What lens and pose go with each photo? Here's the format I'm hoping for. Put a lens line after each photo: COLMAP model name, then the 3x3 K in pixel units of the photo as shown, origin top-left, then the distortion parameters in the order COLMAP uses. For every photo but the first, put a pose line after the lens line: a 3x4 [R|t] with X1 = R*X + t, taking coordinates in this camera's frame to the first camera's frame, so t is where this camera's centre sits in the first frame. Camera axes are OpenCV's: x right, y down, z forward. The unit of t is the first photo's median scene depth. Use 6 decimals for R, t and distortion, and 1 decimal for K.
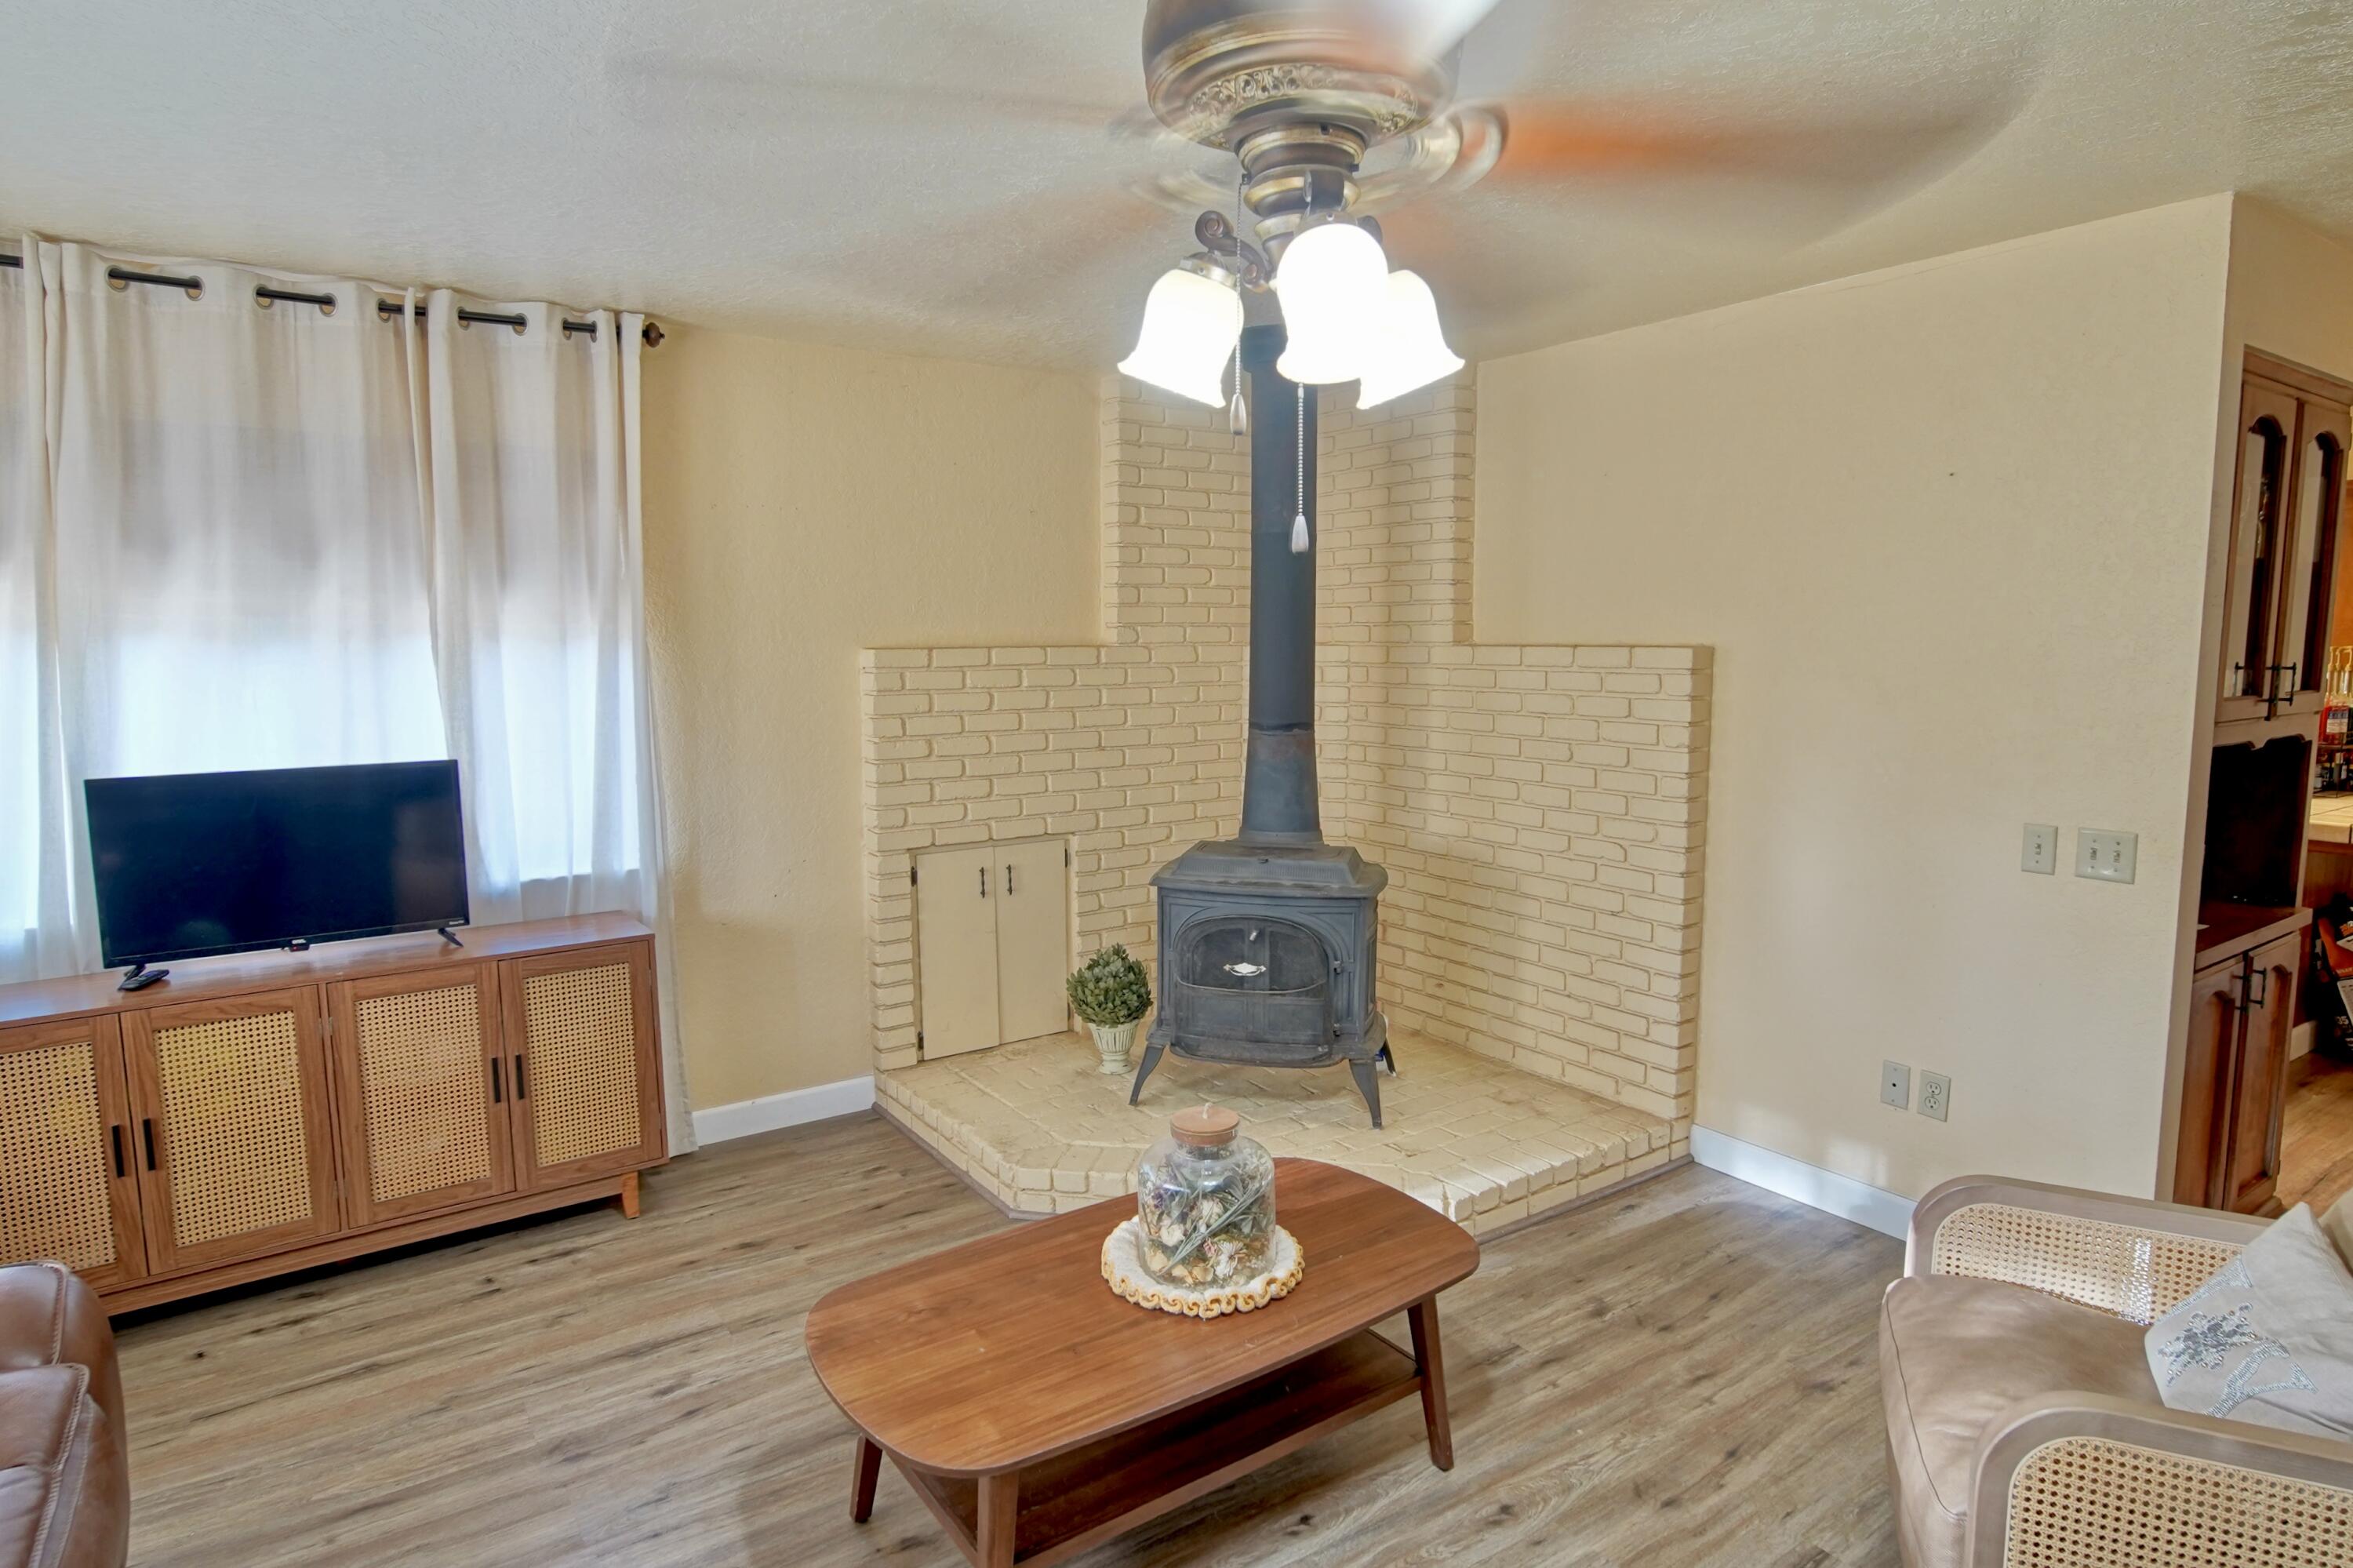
lens RADIAL K [[1288.0, 0, 1171.7], [0, 1288.0, 783.4], [0, 0, 1]] dist [0.002635, -0.001211]
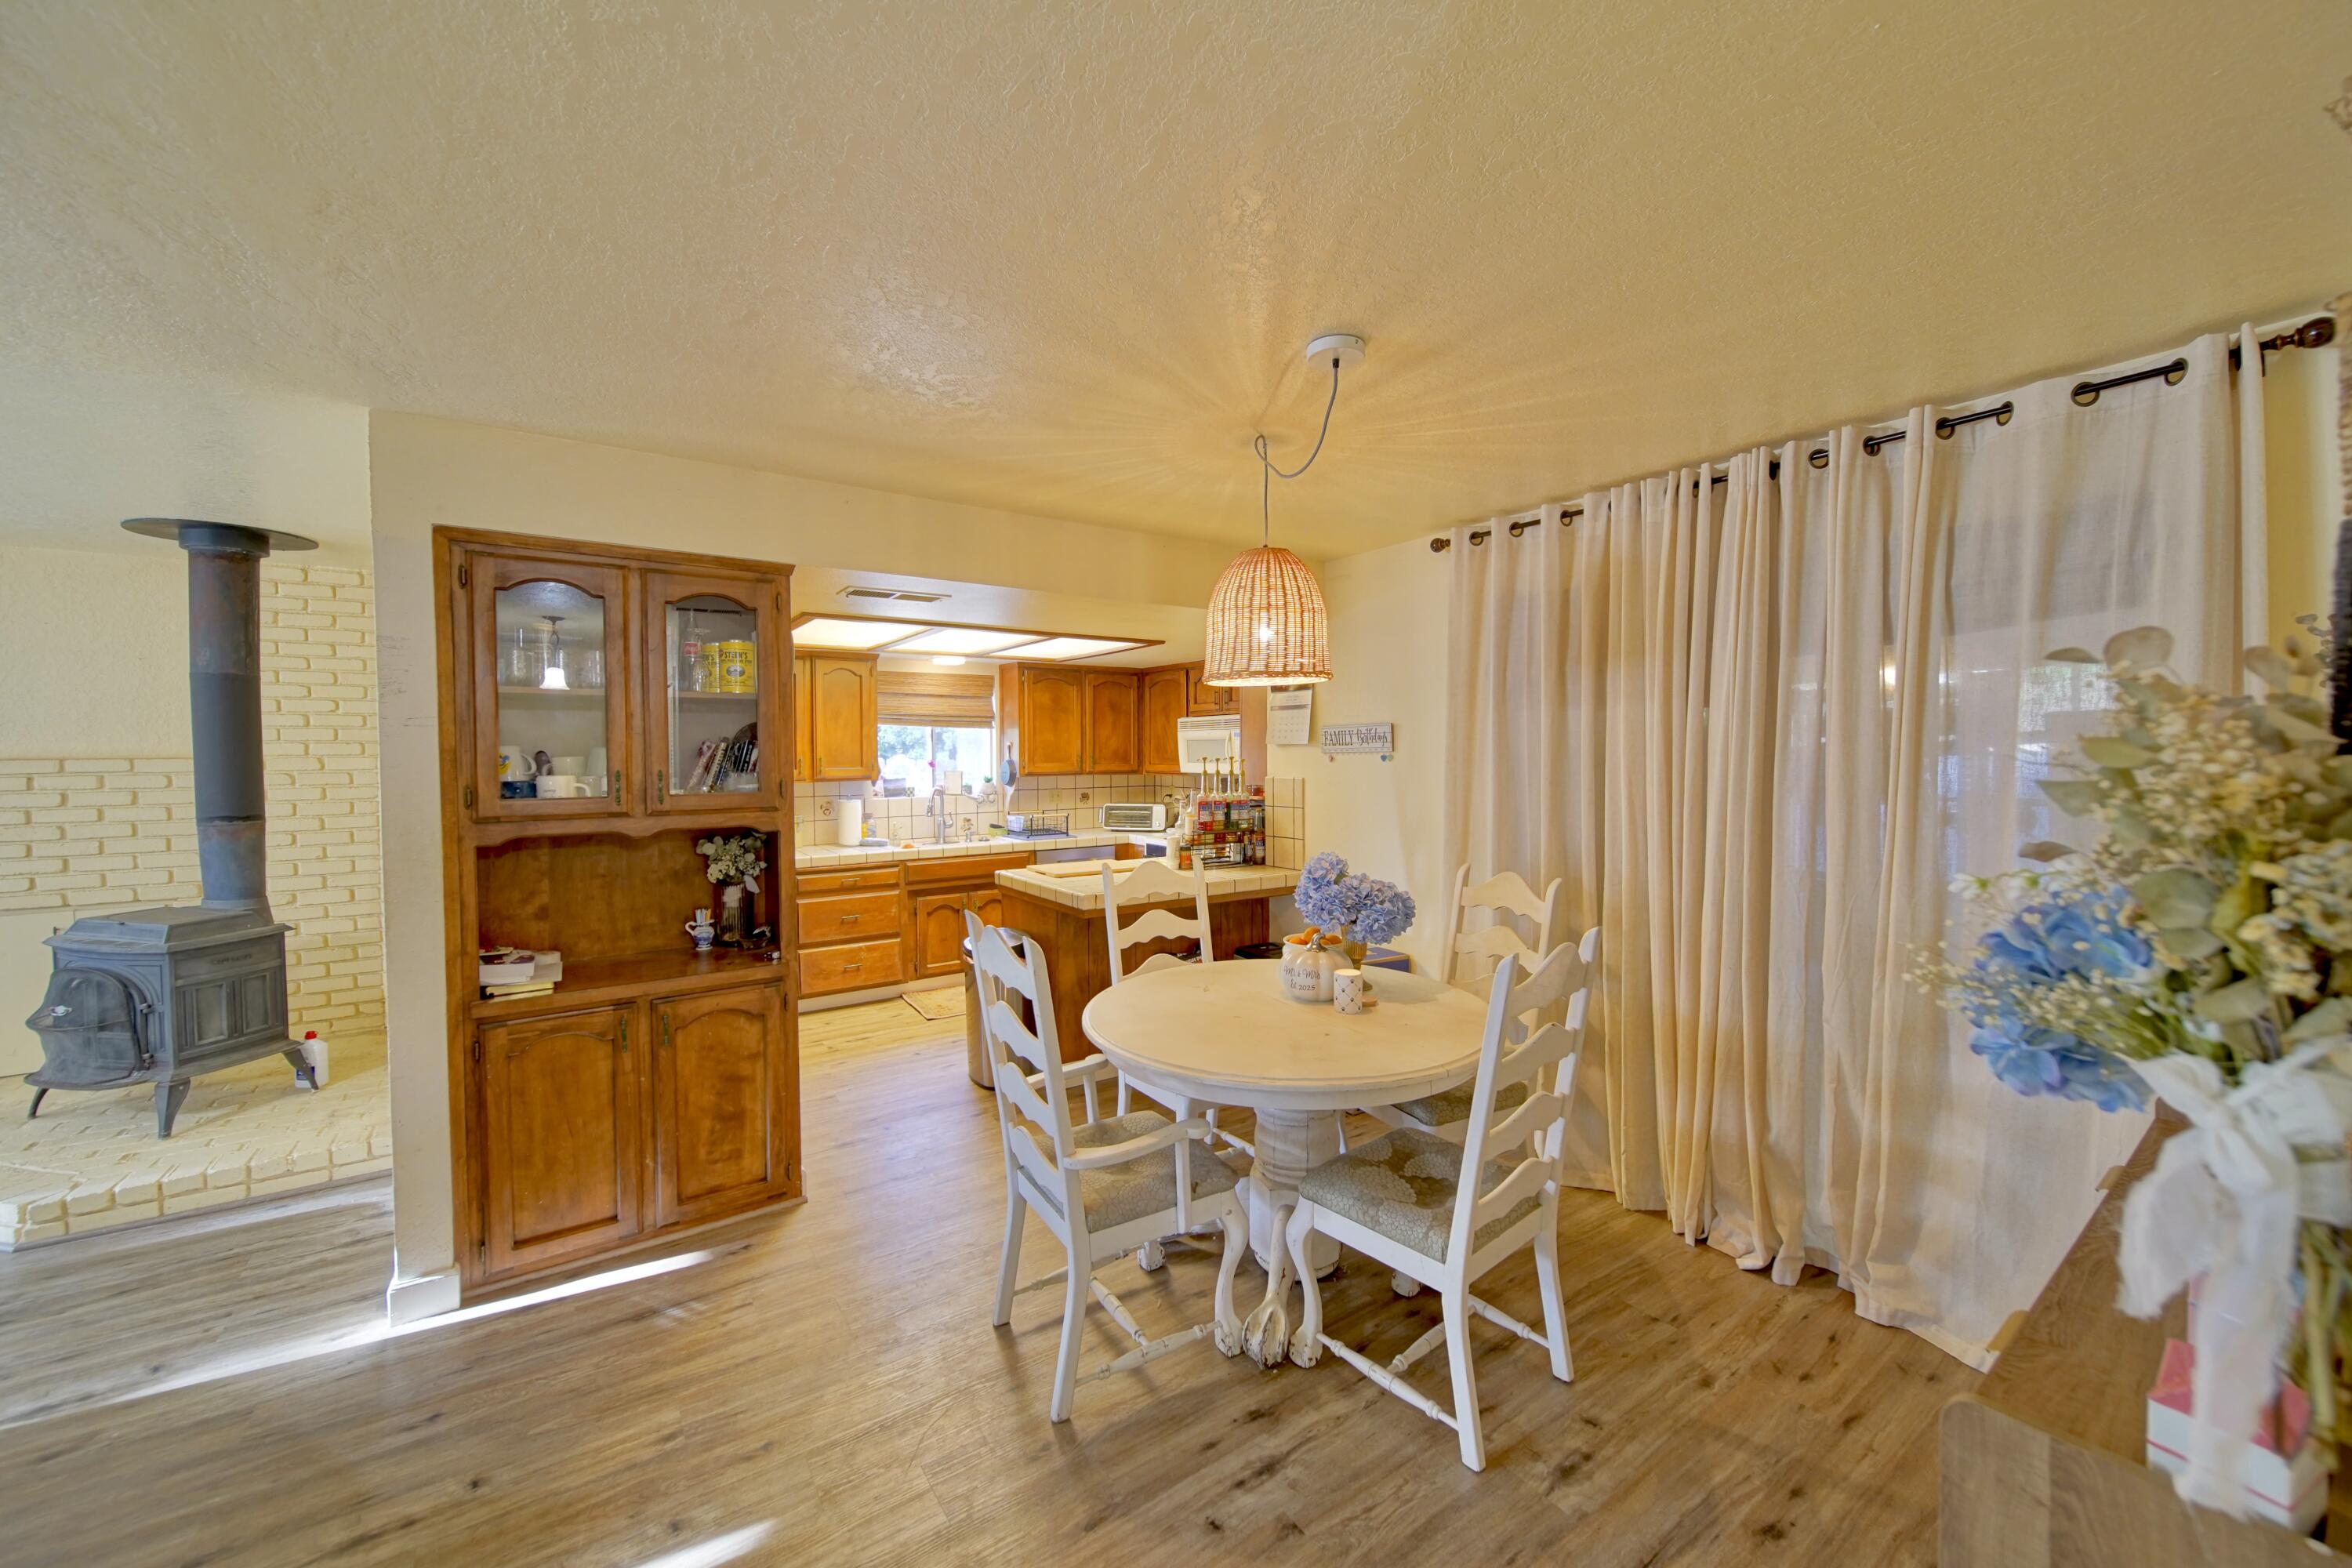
lens RADIAL K [[884.8, 0, 1194.7], [0, 884.8, 771.2], [0, 0, 1]] dist [-0.000114, -0.001605]
pose [[0.999922, -0.000787, 0.012440, 1.158549], [0.001914, 0.995858, -0.090904, -0.010241], [-0.012317, 0.090921, 0.995782, 0.099491]]
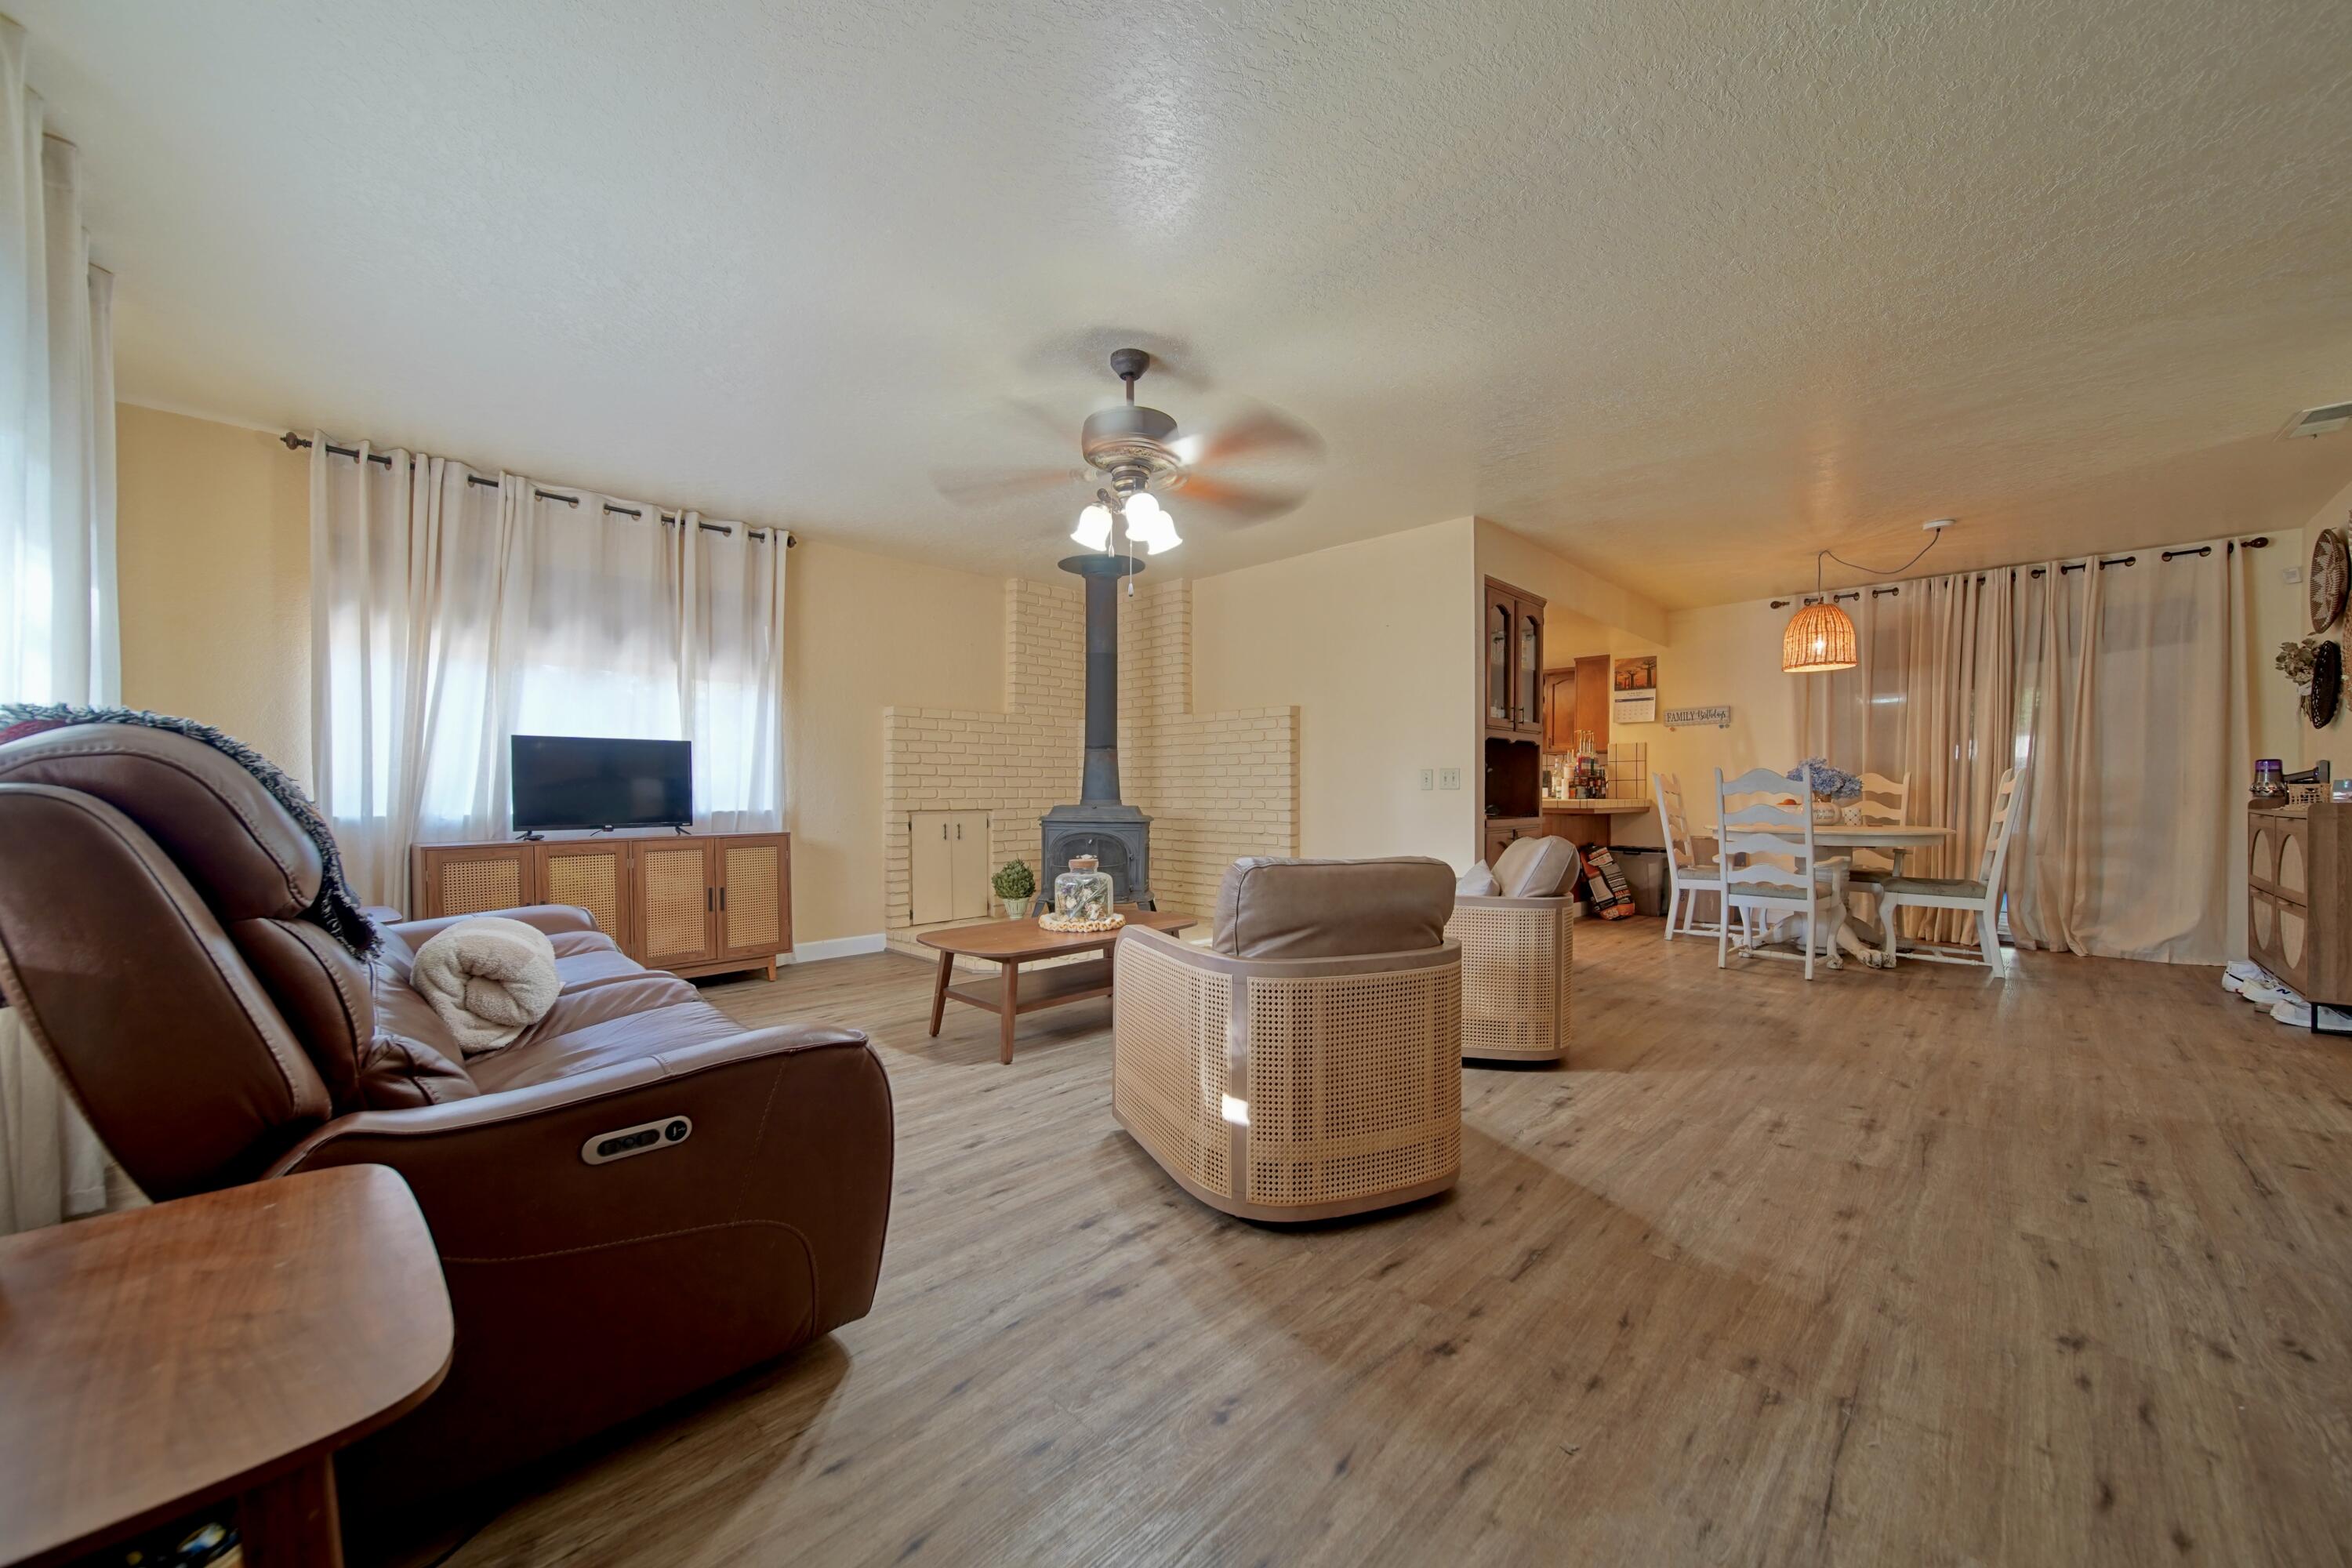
lens RADIAL K [[875.5, 0, 1162.1], [0, 875.5, 801.9], [0, 0, 1]] dist [-0.002954, -0.000291]
pose [[0.983015, 0.001691, 0.183519, -0.079637], [0.017473, 0.994553, -0.102754, 0.199822], [-0.182694, 0.104215, 0.977631, -0.385452]]
